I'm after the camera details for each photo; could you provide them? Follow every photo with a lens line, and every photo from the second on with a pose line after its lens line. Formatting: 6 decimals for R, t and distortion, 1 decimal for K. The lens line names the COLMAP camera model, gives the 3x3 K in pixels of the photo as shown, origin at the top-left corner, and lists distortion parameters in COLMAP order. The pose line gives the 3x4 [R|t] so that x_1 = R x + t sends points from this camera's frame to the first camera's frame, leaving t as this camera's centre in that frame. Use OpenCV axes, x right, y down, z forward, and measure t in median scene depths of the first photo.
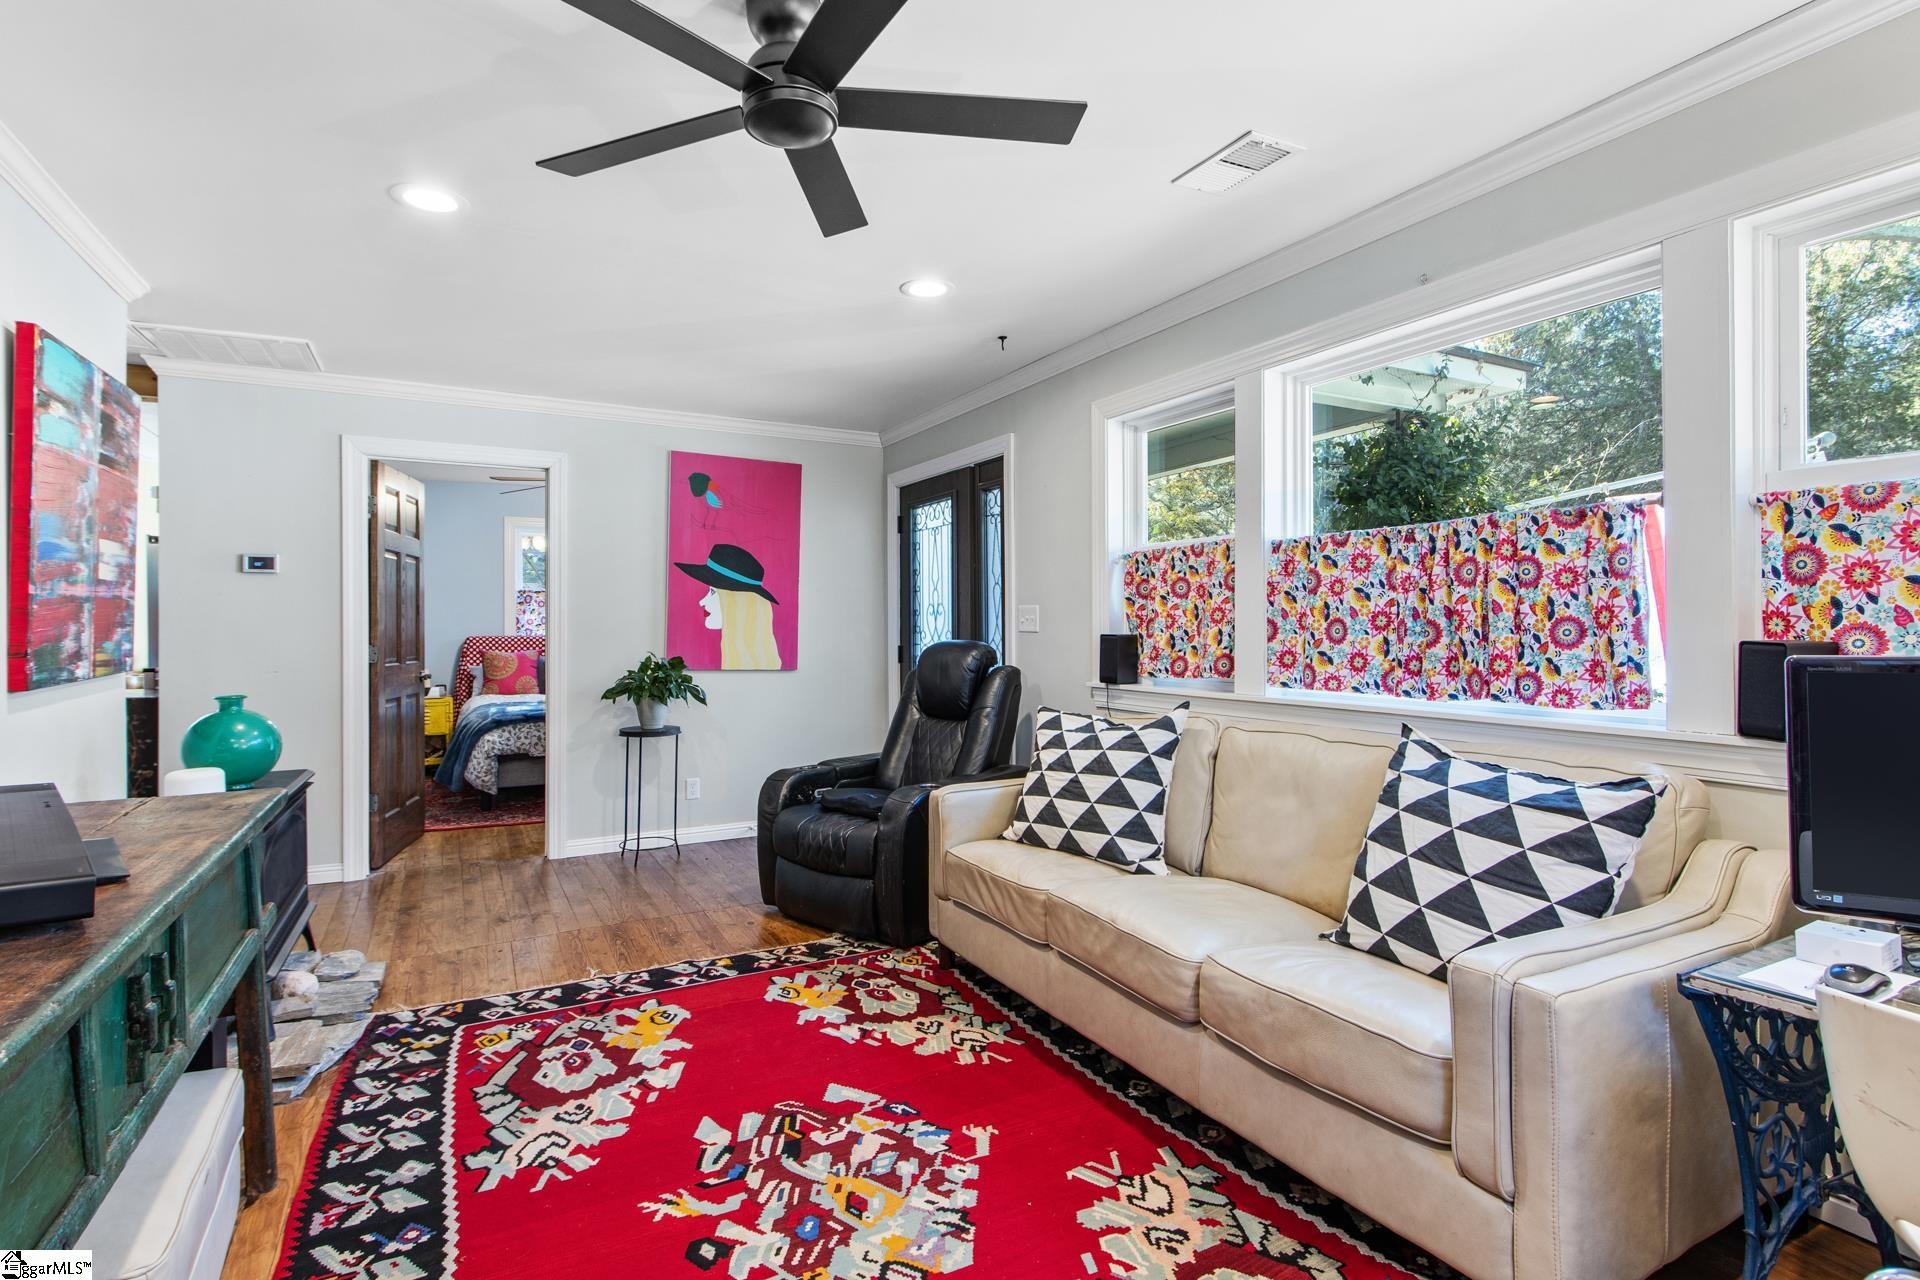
lens RADIAL K [[919.4, 0, 969.8], [0, 919.4, 614.1], [0, 0, 1]] dist [-0.000325, -0.000397]
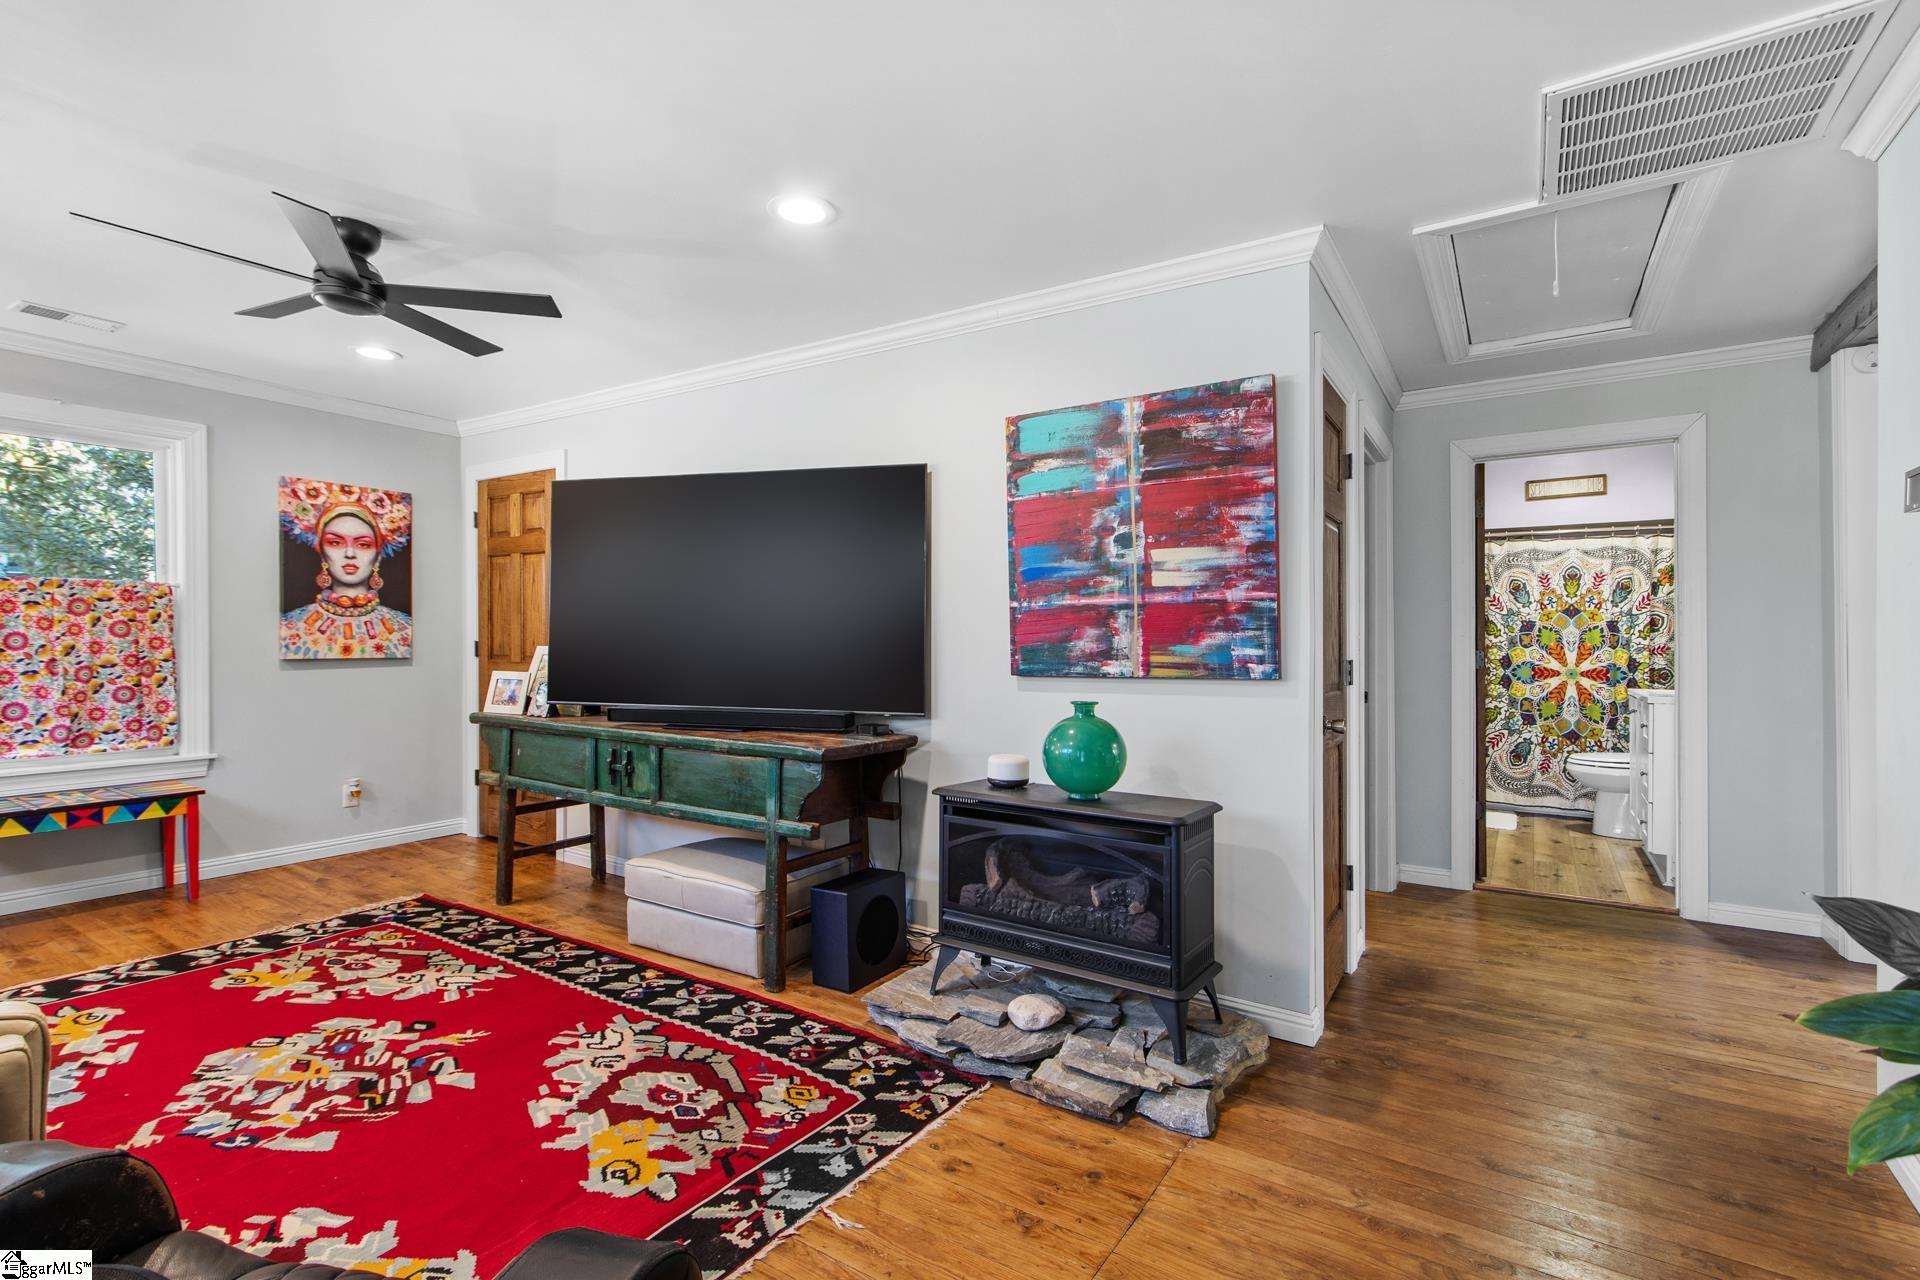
lens RADIAL K [[885.2, 0, 960.0], [0, 885.2, 640.0], [0, 0, 1]] dist [-0.001021, -0.001347]
pose [[-0.882594, -0.002876, -0.470128, -0.288289], [-0.000467, 0.999986, -0.005242, 0.036523], [0.470137, -0.004407, -0.882583, 2.056833]]
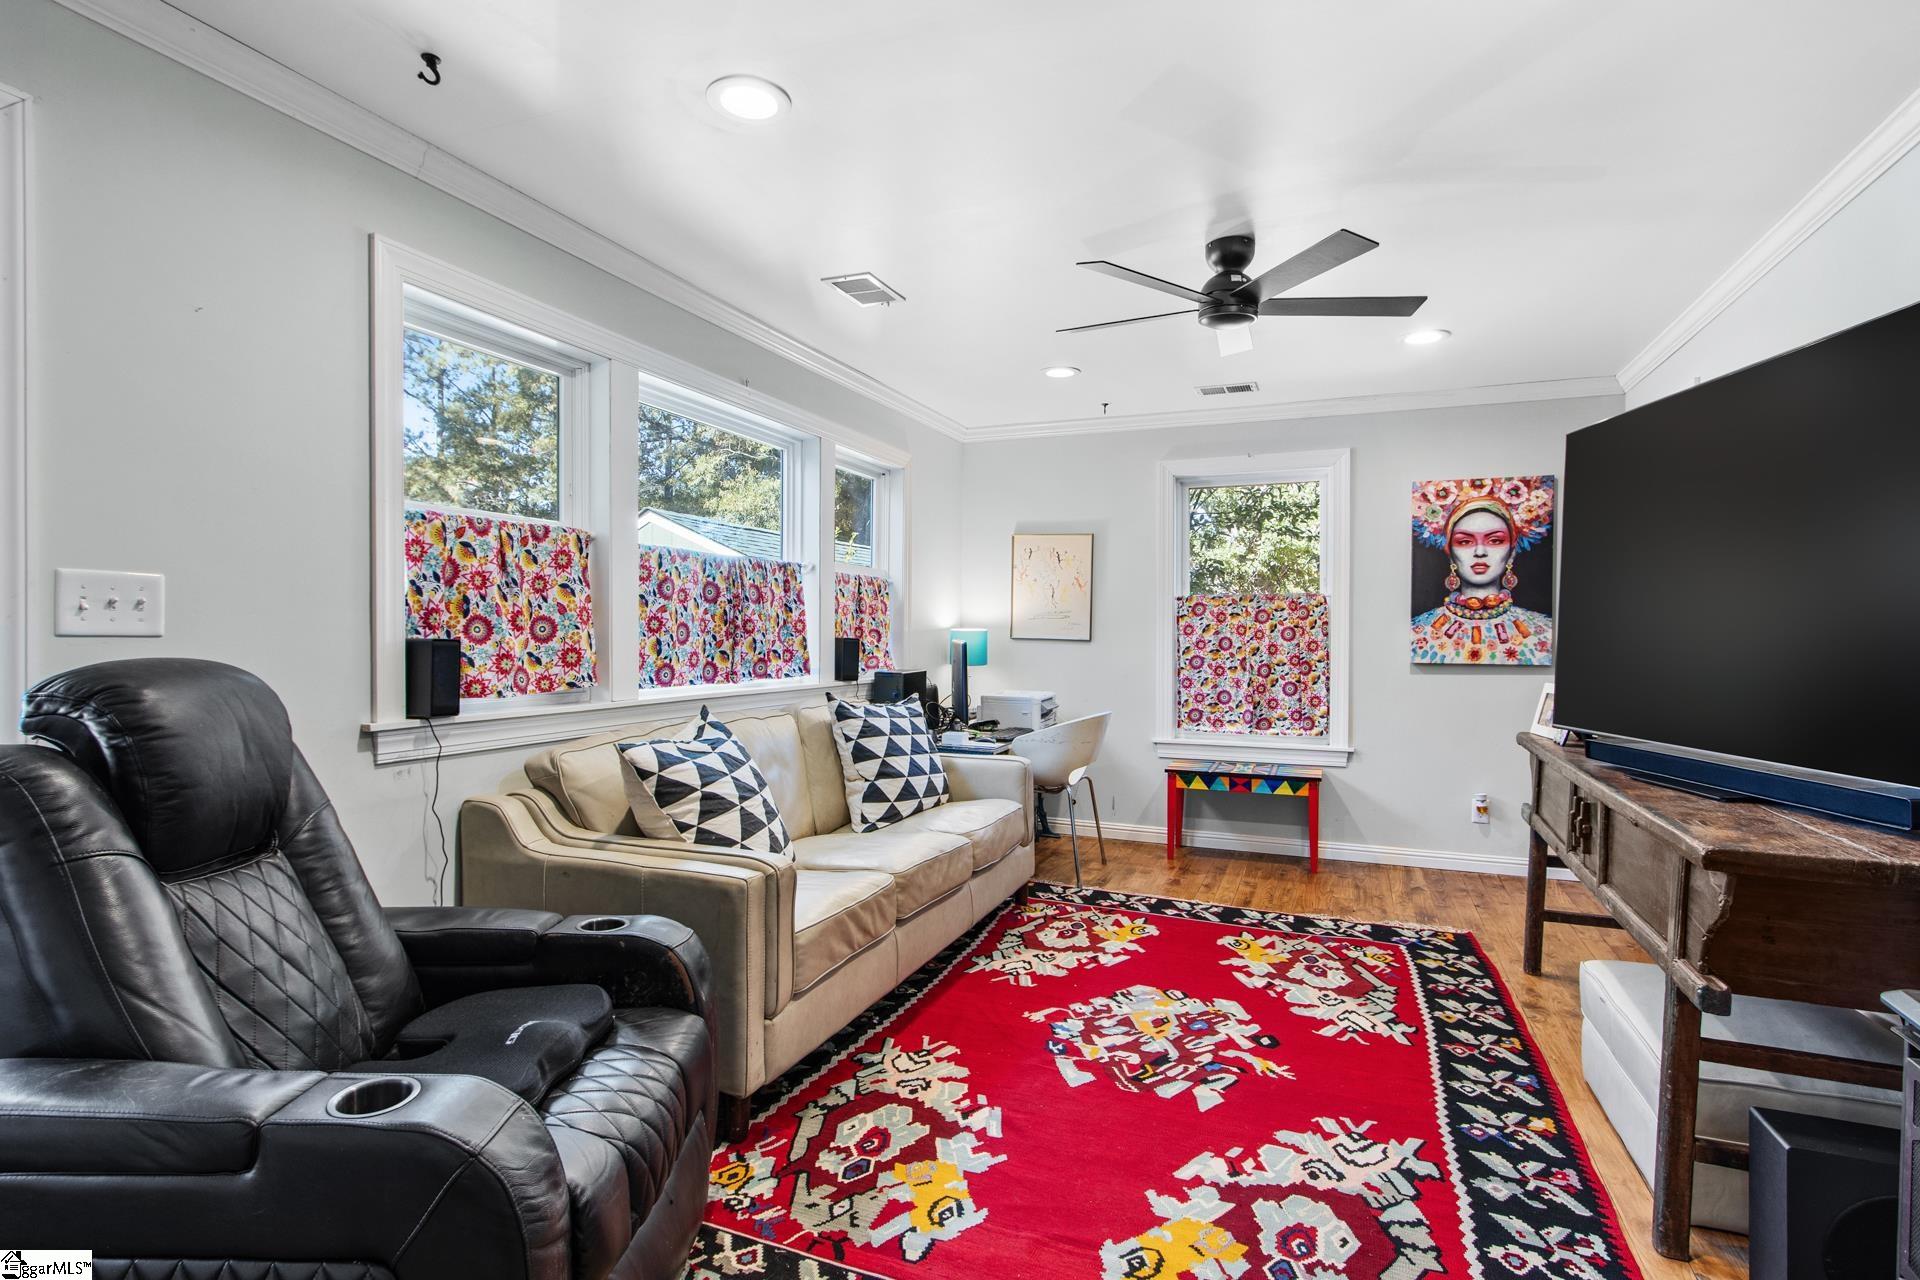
lens RADIAL K [[948.8, 0, 945.7], [0, 948.8, 644.0], [0, 0, 1]] dist [-0.001188, 0.000076]
pose [[-0.610575, -0.008406, 0.791914, -0.888144], [-0.012549, 0.999921, 0.000939, 0.038052], [-0.791859, -0.009364, -0.610632, 1.769555]]
